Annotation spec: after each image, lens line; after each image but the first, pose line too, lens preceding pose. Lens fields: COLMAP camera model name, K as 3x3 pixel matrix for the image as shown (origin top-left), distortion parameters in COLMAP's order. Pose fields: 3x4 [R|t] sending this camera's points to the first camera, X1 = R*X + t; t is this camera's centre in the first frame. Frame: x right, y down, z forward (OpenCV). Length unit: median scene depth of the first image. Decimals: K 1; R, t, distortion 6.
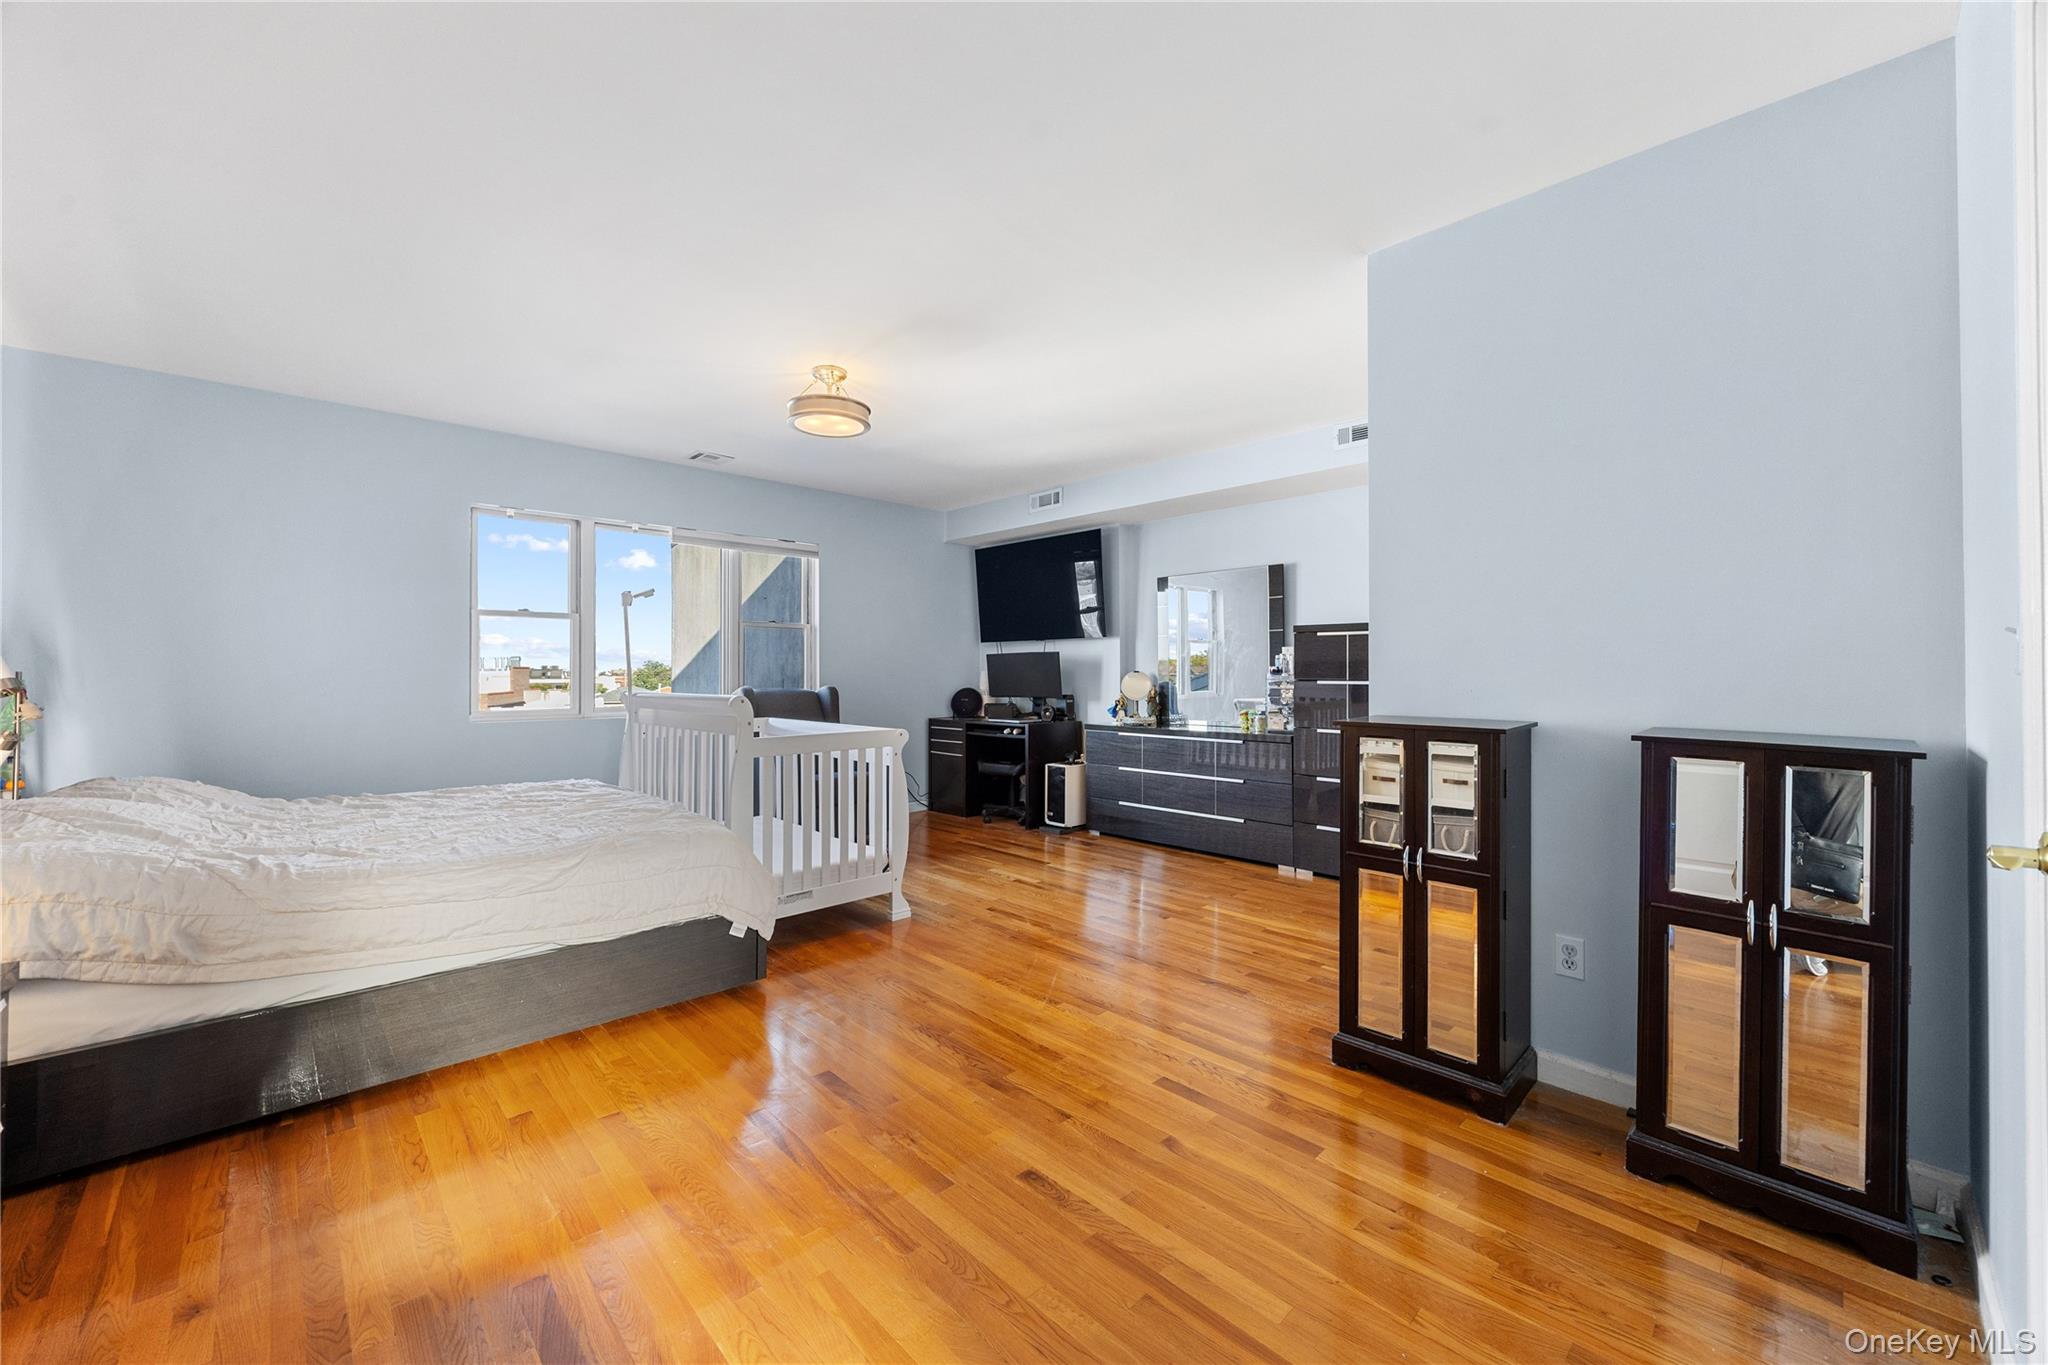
lens RADIAL K [[790.0, 0, 1015.5], [0, 790.0, 667.2], [0, 0, 1]] dist [0.002350, -0.000508]
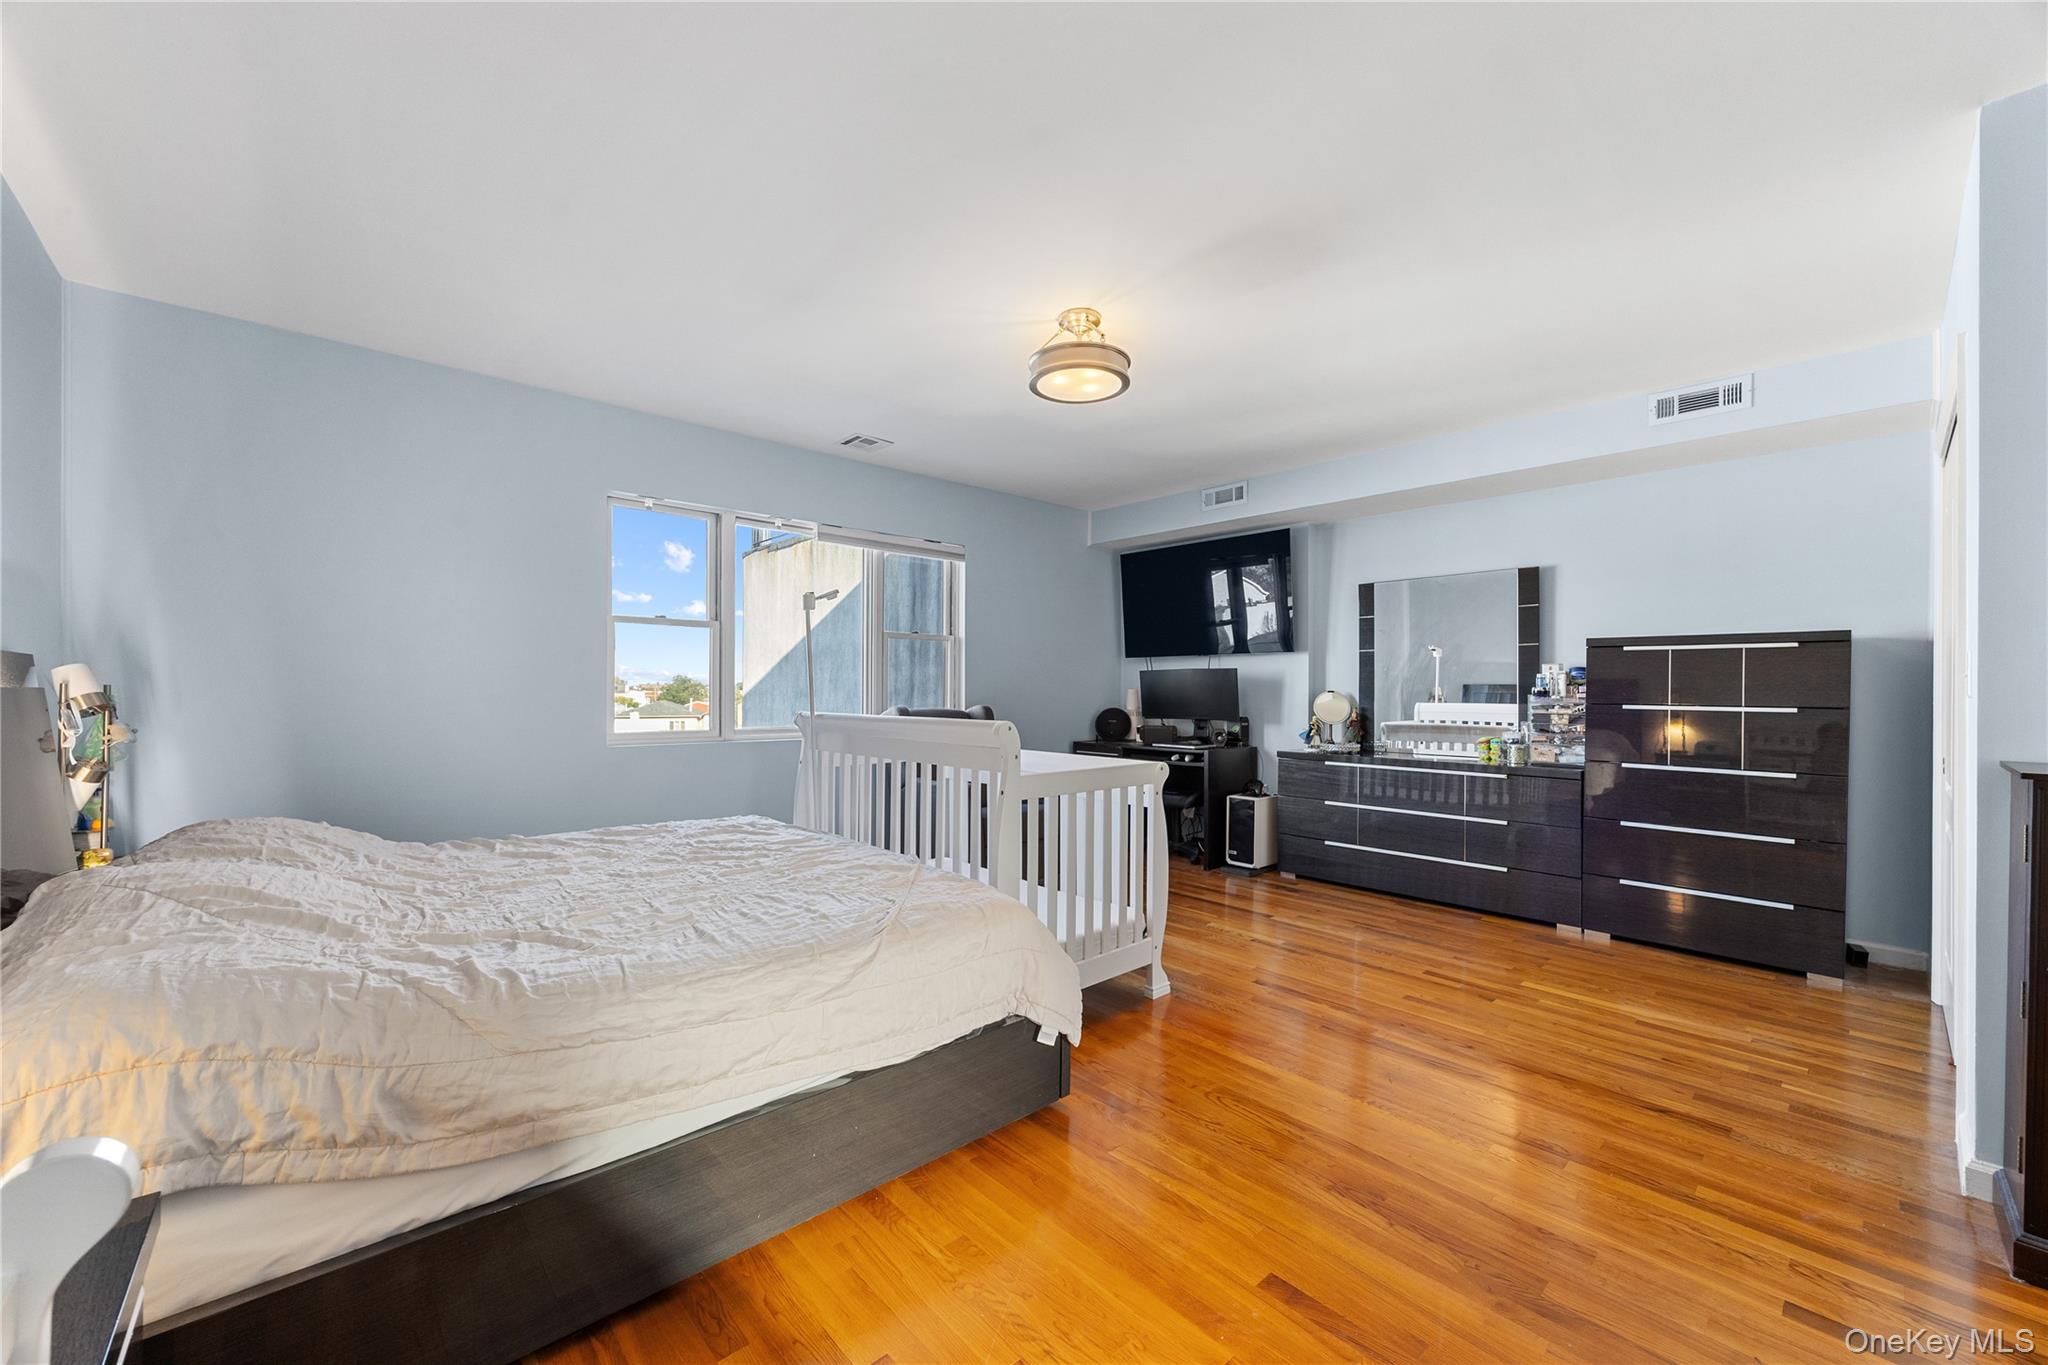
lens RADIAL K [[790.0, 0, 1029.0], [0, 790.0, 693.1], [0, 0, 1]] dist [0.002350, -0.000508]
pose [[0.999693, 0.006735, -0.023861, -0.270985], [-0.006477, 0.999920, 0.010867, -0.000141], [0.023933, -0.010709, 0.999656, 0.195475]]
